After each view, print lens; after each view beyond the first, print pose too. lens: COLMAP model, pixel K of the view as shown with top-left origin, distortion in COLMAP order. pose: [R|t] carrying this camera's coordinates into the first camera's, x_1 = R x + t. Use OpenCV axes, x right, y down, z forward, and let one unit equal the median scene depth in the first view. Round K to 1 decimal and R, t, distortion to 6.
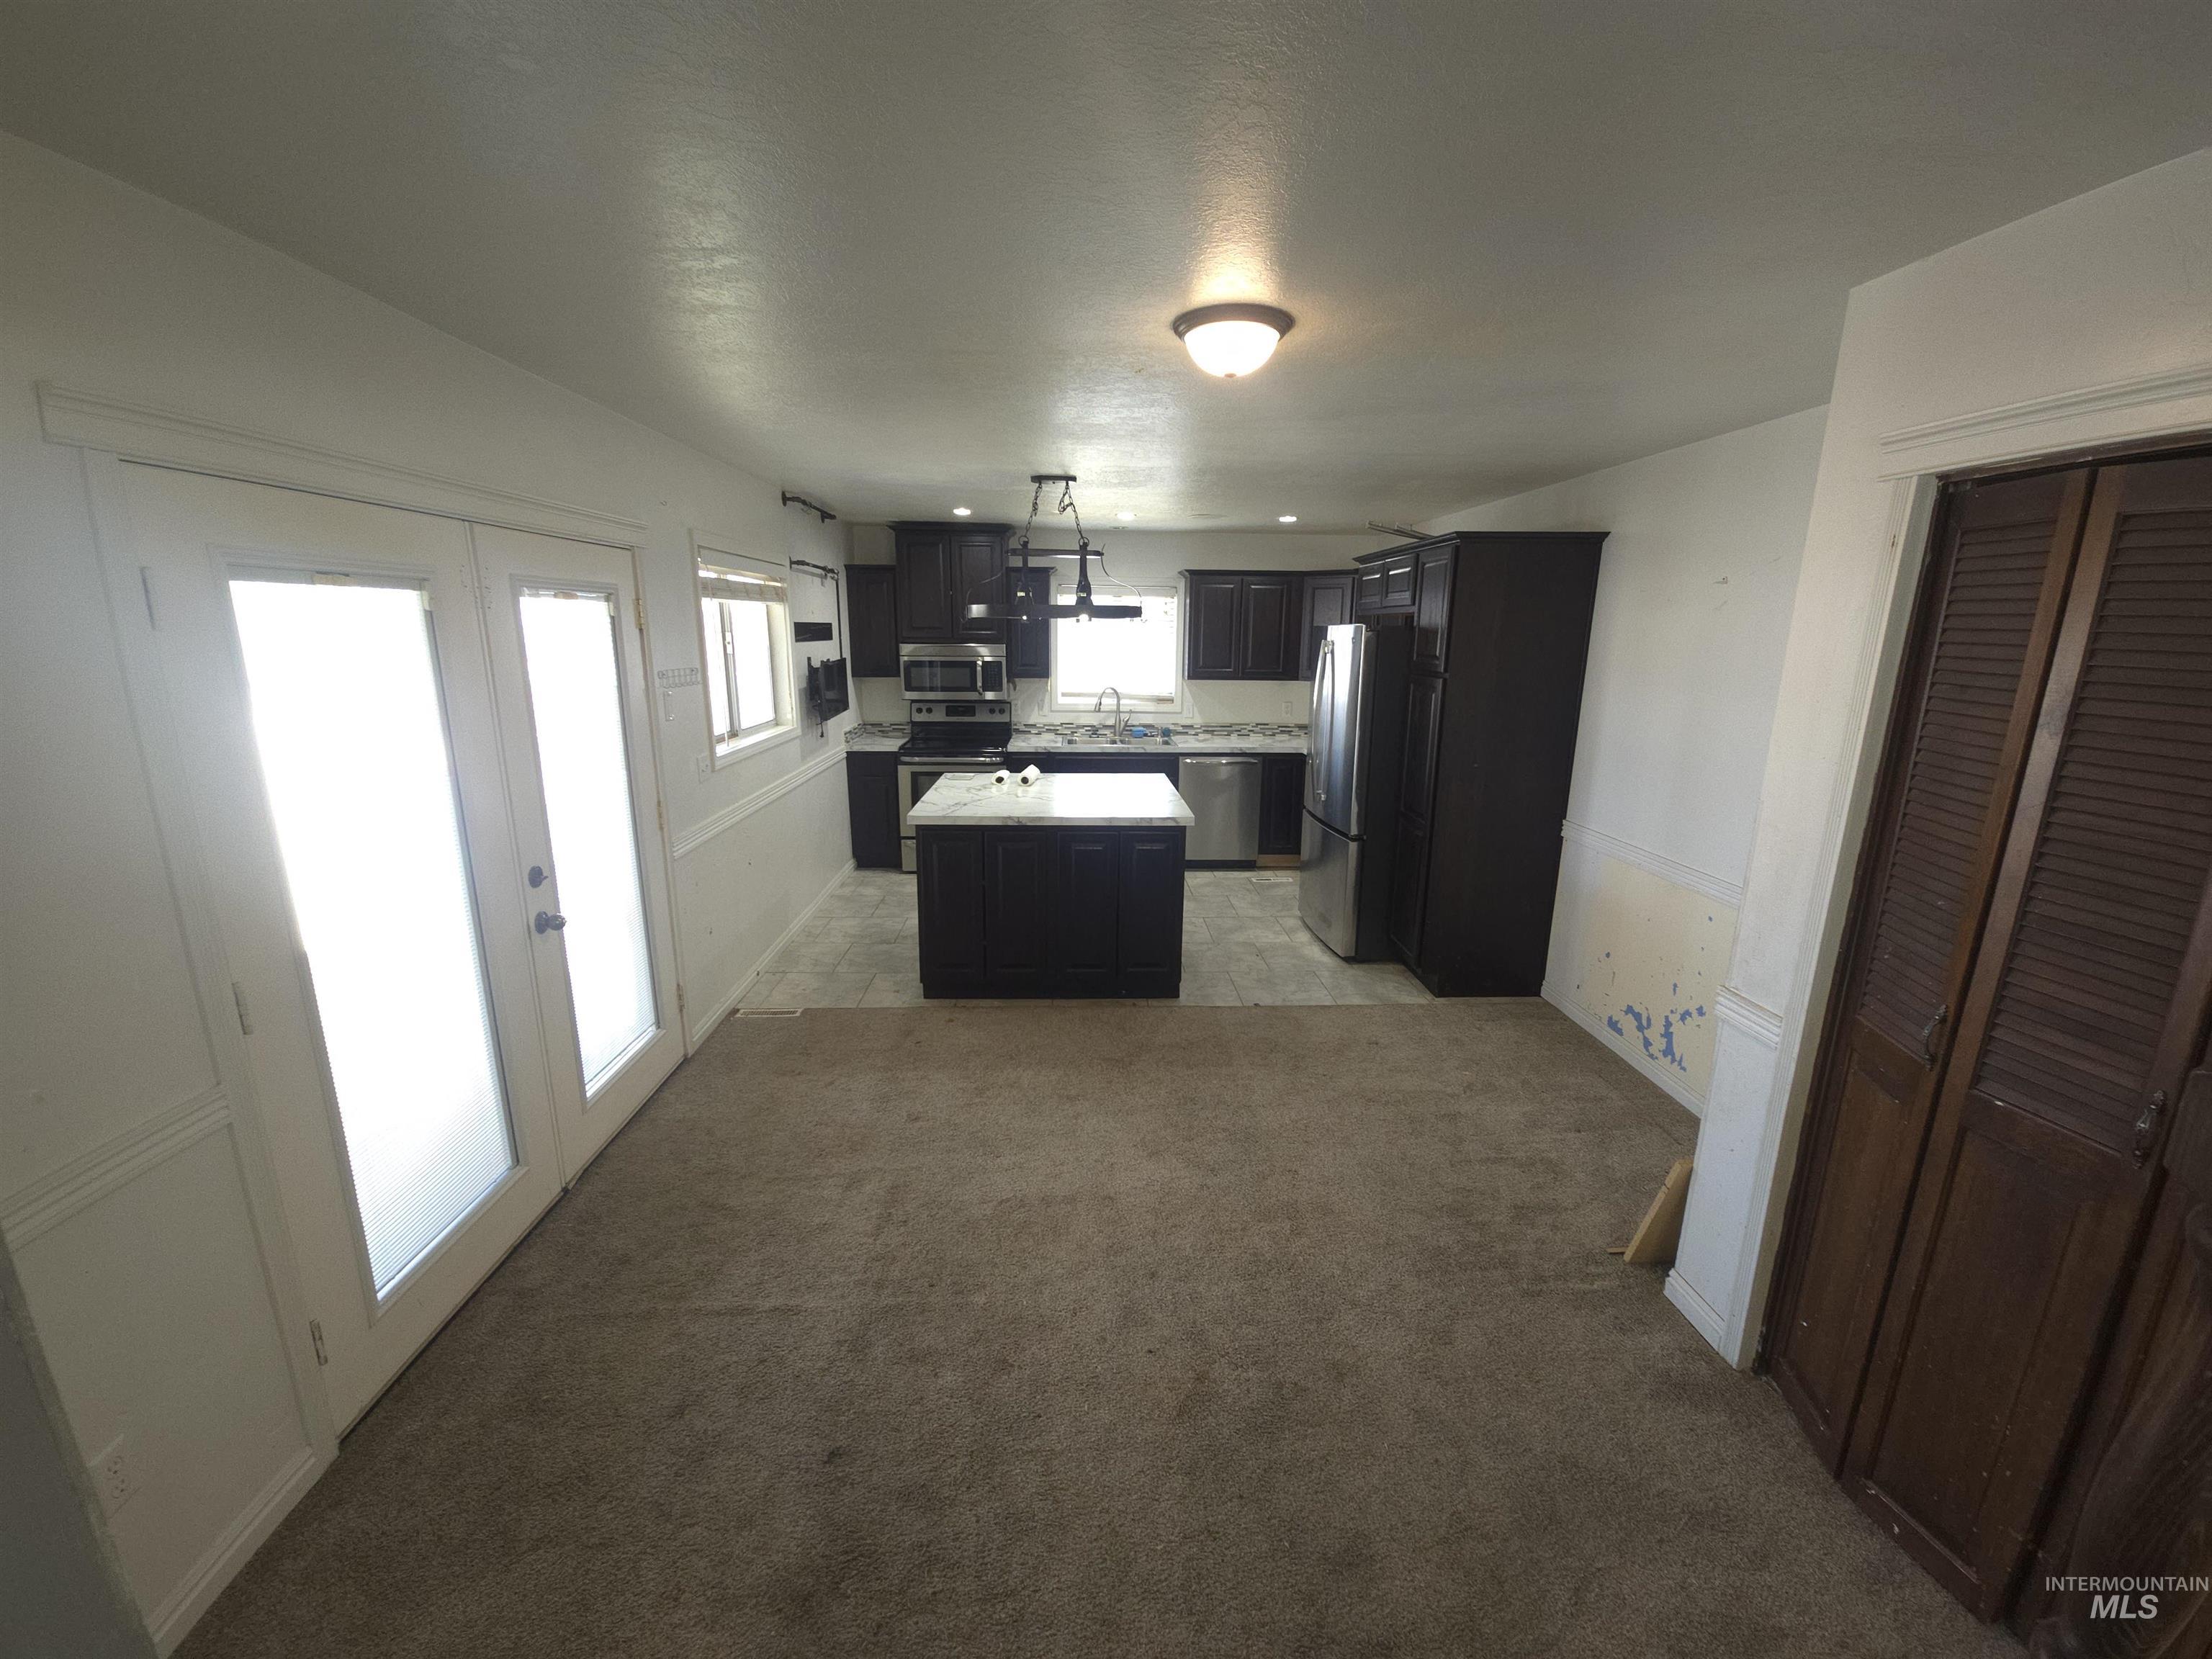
lens RADIAL K [[901.5, 0, 1098.2], [0, 901.5, 830.7], [0, 0, 1]] dist [0.001981, -0.001102]
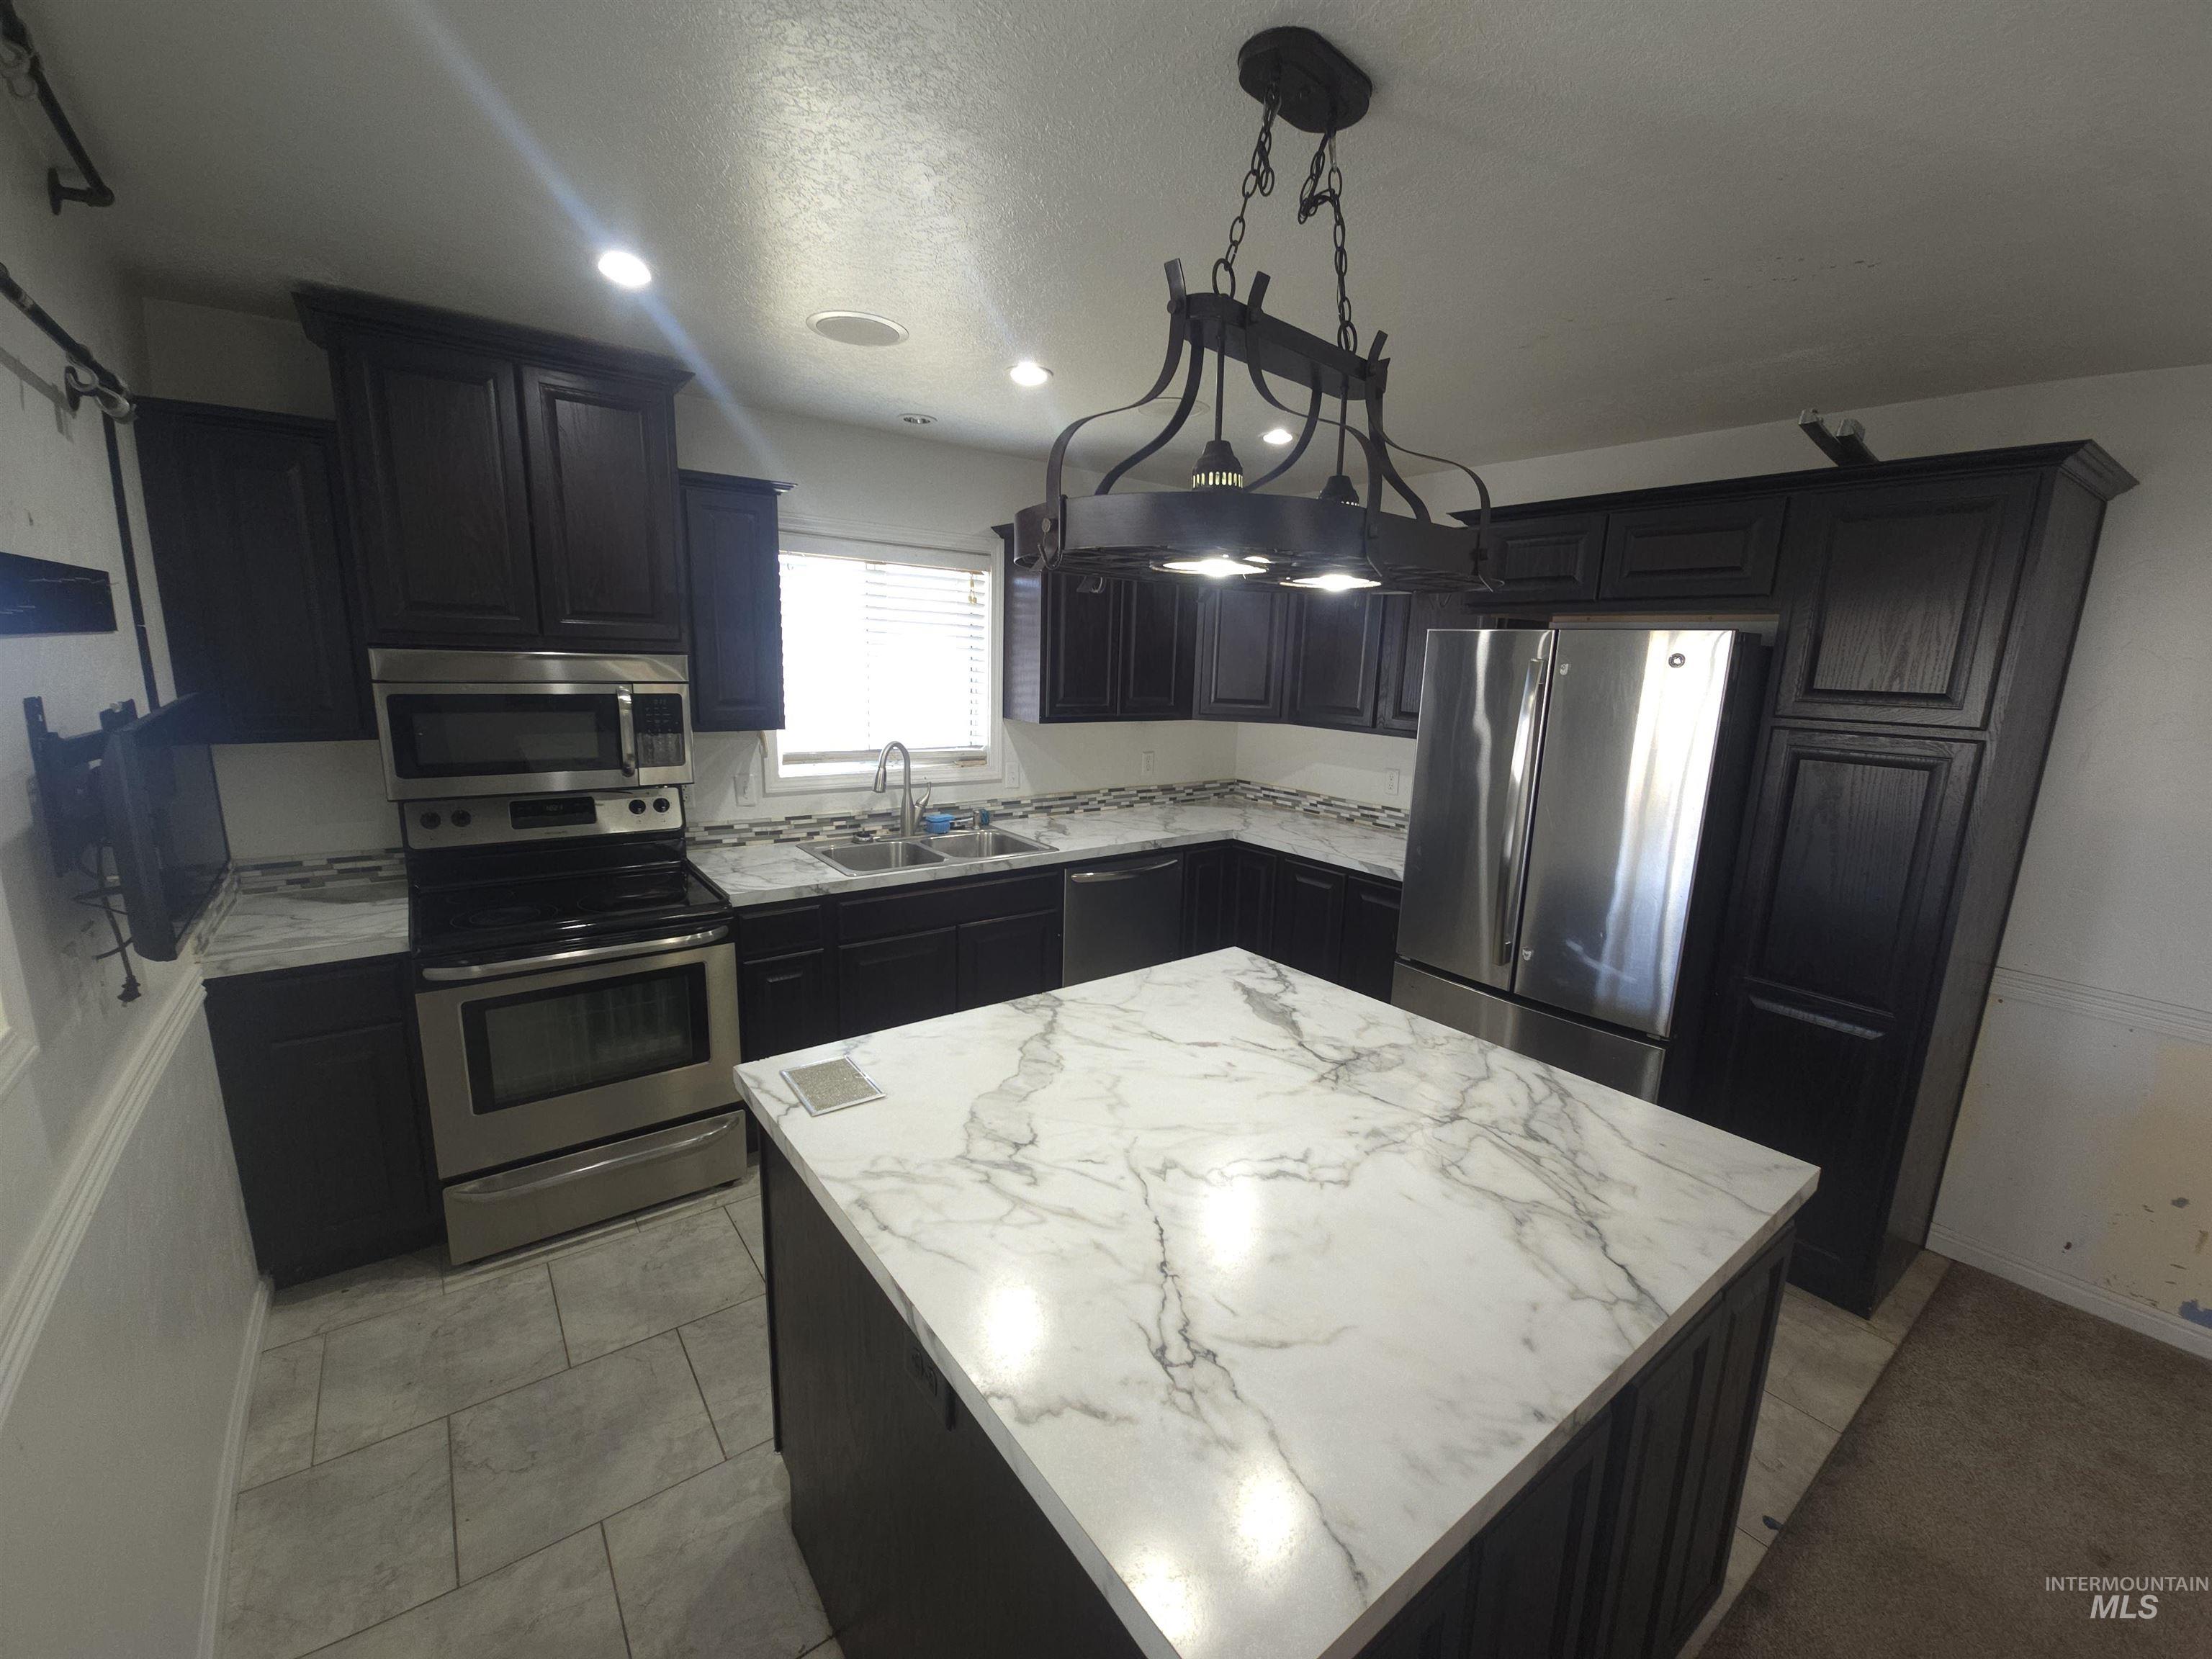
lens RADIAL K [[901.5, 0, 1097.1], [0, 901.5, 832.6], [0, 0, 1]] dist [0.001981, -0.001102]
pose [[0.815503, -0.098388, 0.570329, -0.185292], [0.102639, 0.994410, 0.024786, -0.108259], [-0.569579, 0.038325, 0.821042, 0.519509]]
